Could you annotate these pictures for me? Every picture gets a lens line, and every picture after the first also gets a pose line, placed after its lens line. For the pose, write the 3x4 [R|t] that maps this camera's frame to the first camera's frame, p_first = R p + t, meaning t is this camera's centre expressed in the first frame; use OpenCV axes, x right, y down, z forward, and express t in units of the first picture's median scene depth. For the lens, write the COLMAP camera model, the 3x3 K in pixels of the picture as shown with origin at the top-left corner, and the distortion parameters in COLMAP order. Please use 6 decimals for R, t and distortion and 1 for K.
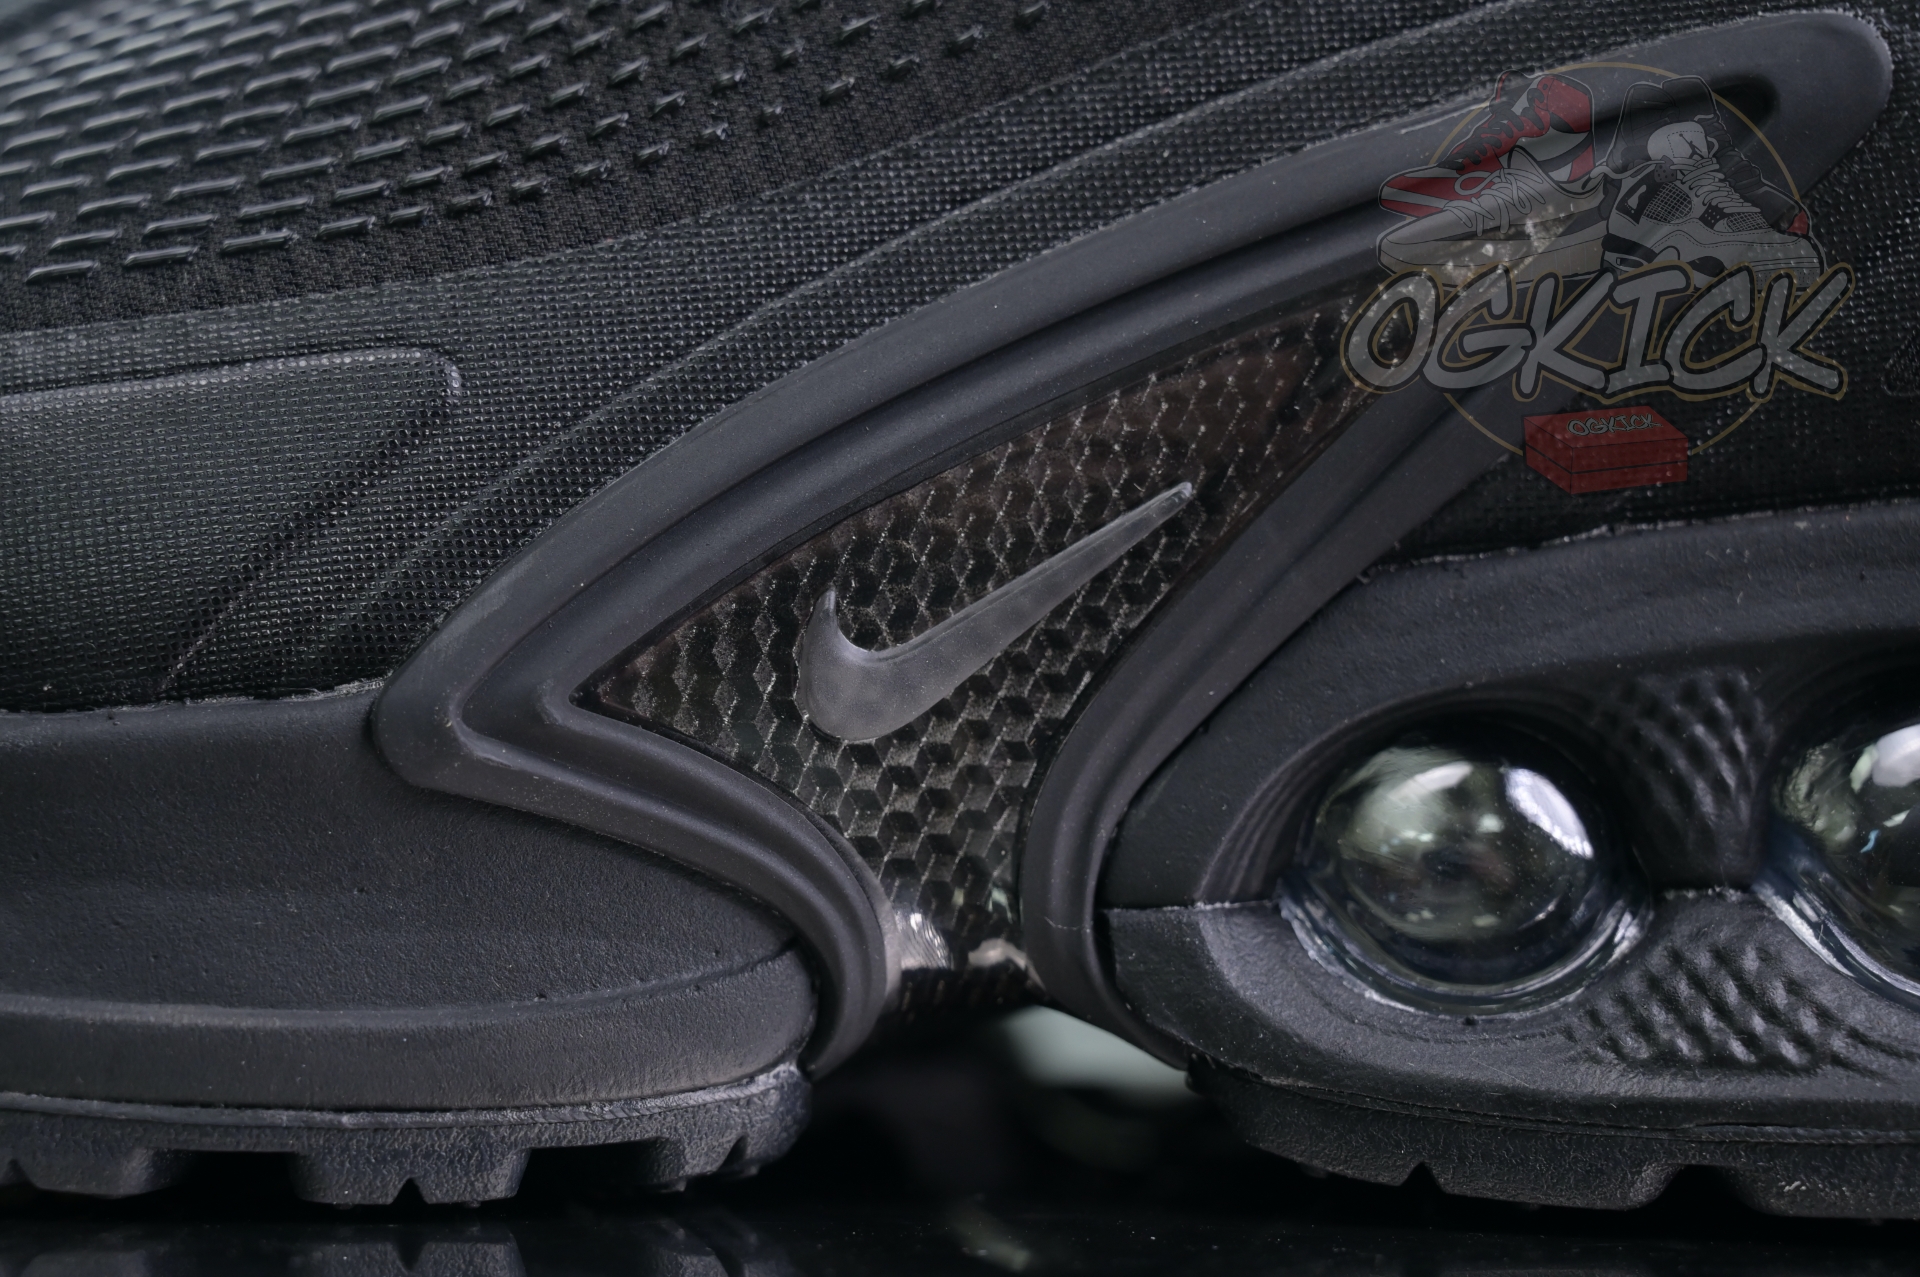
lens RADIAL K [[3874.7, 0, 960.0], [0, 3874.7, 638.5], [0, 0, 1]] dist [0.001362, 0.041972]
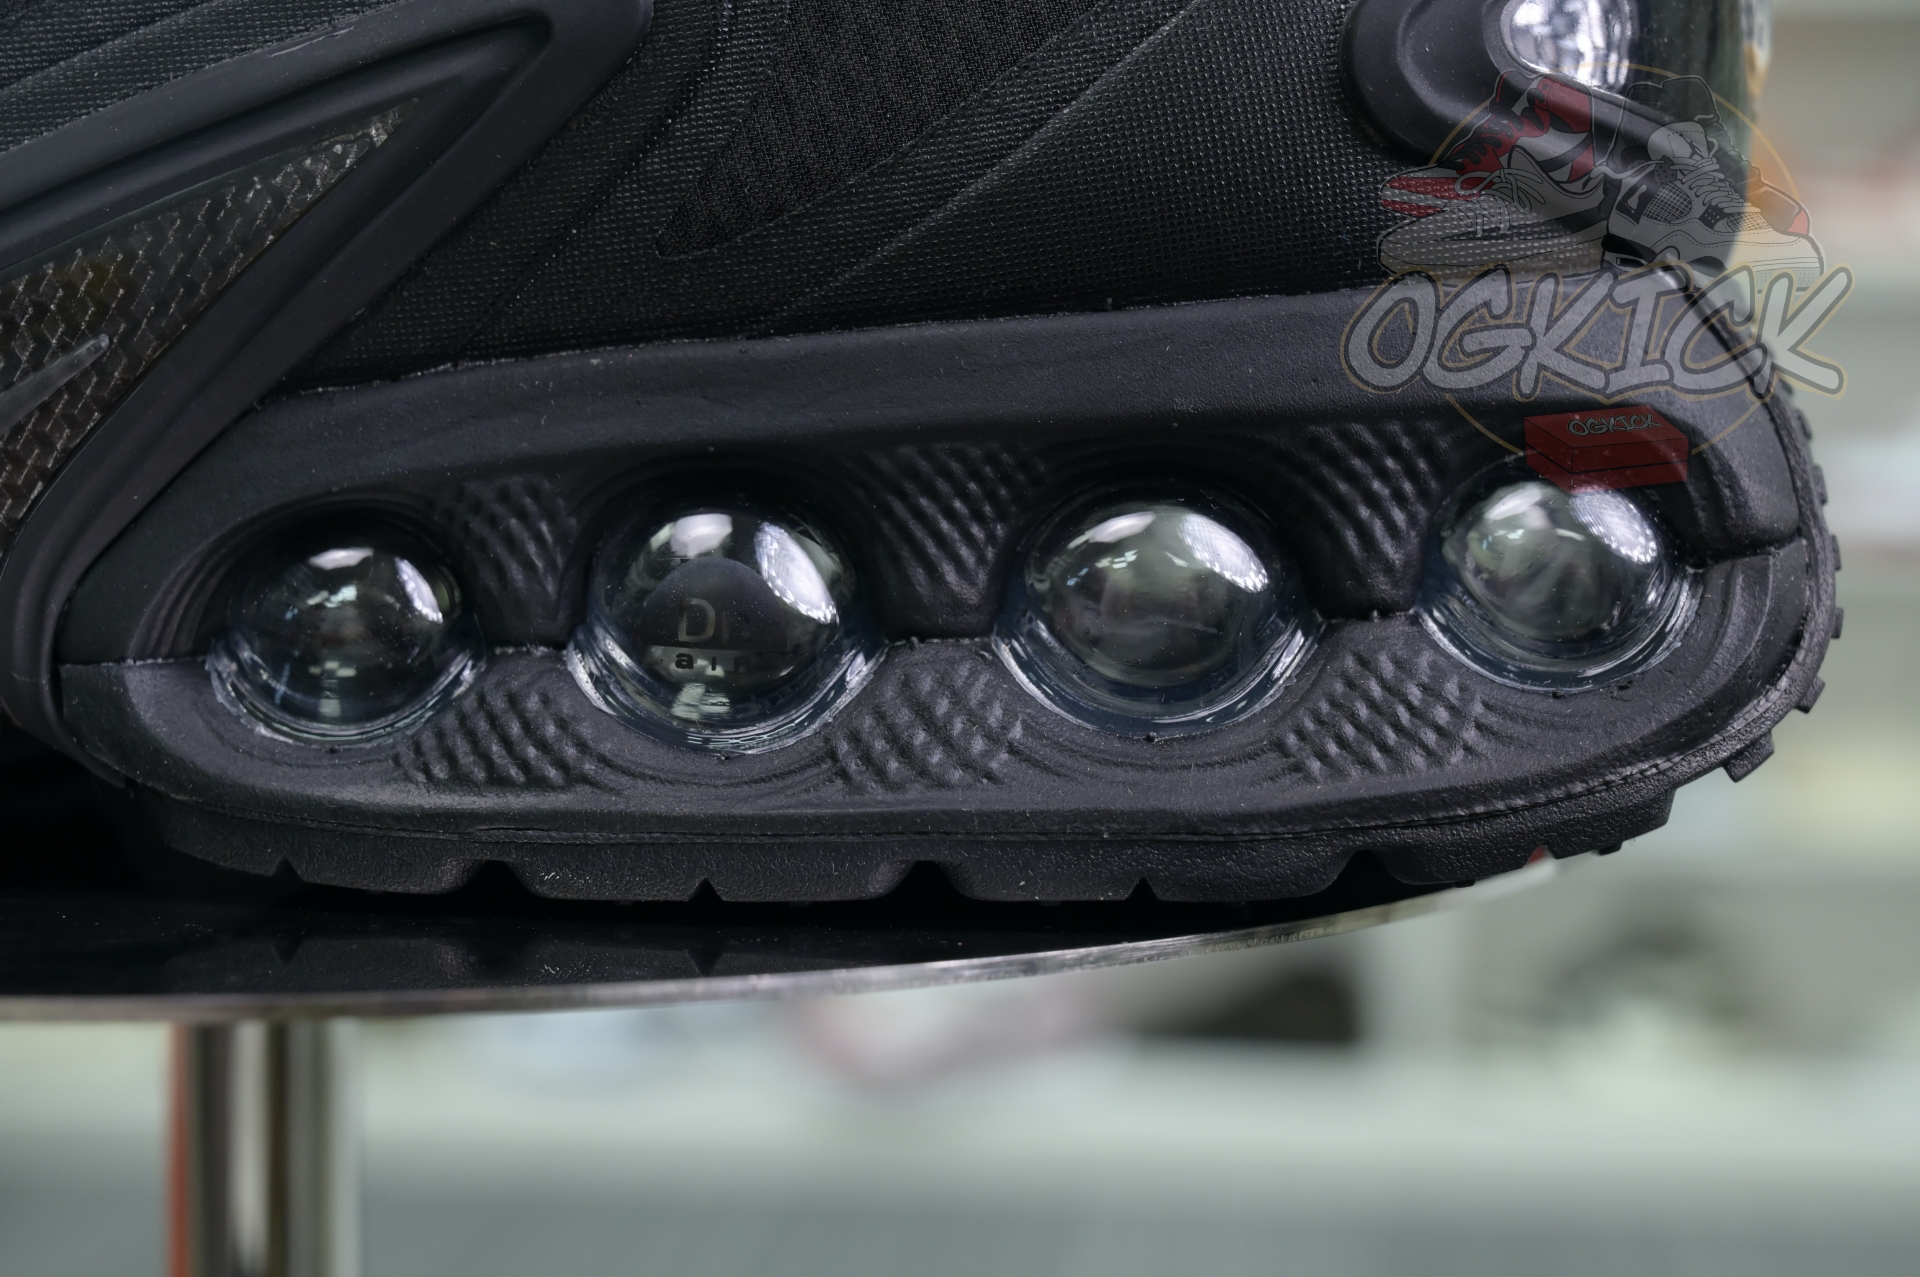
lens RADIAL K [[3874.7, 0, 960.0], [0, 3874.7, 638.5], [0, 0, 1]] dist [0.001362, 0.041972]
pose [[0.998809, -0.006324, -0.048372, 0.402287], [0.010392, 0.996384, 0.084322, -0.045159], [0.047664, -0.084724, 0.995264, -0.274163]]
